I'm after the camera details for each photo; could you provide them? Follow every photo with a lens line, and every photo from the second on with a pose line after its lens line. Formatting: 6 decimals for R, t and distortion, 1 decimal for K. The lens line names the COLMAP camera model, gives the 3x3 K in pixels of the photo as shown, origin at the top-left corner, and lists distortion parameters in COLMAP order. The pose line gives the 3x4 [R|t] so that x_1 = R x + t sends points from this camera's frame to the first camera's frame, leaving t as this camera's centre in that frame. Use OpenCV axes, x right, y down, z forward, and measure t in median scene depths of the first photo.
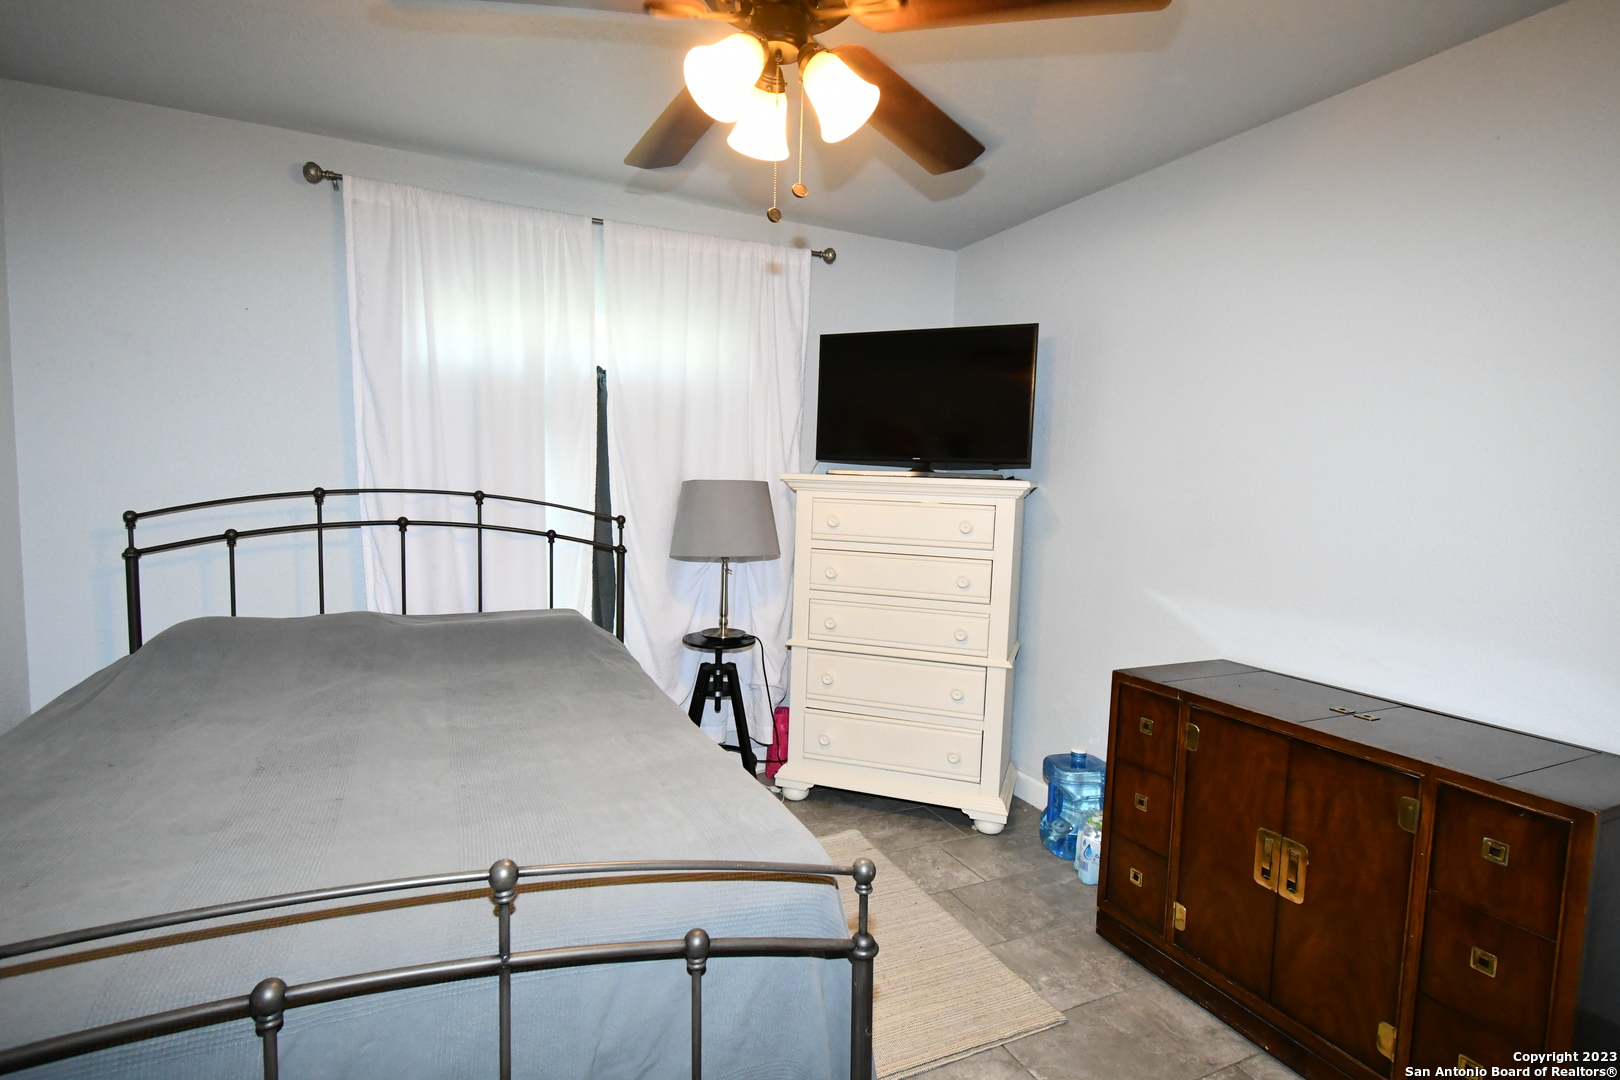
lens RADIAL K [[800.4, 0, 814.8], [0, 800.4, 543.7], [0, 0, 1]] dist [0.004145, -0.002582]
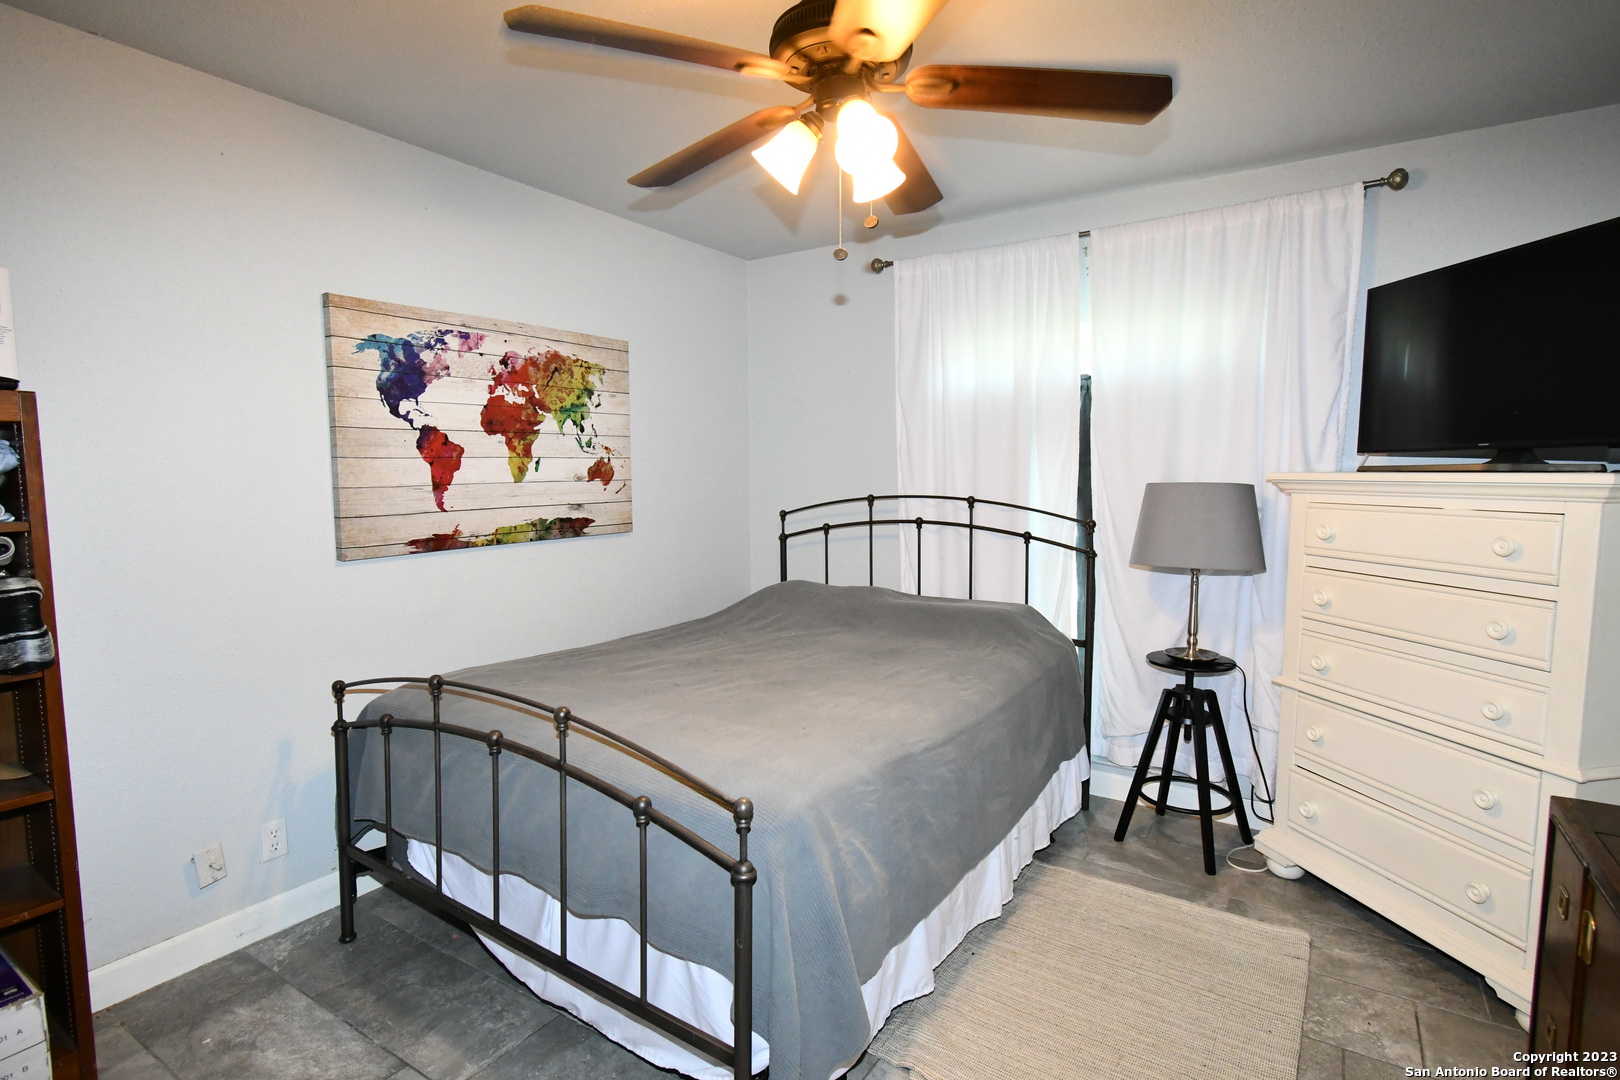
lens RADIAL K [[800.4, 0, 814.8], [0, 800.4, 543.7], [0, 0, 1]] dist [0.004145, -0.002582]
pose [[0.522261, 0.043075, -0.851697, 0.456467], [-0.053377, 0.998416, 0.017765, -0.004786], [0.851113, 0.036183, 0.523733, 0.184872]]
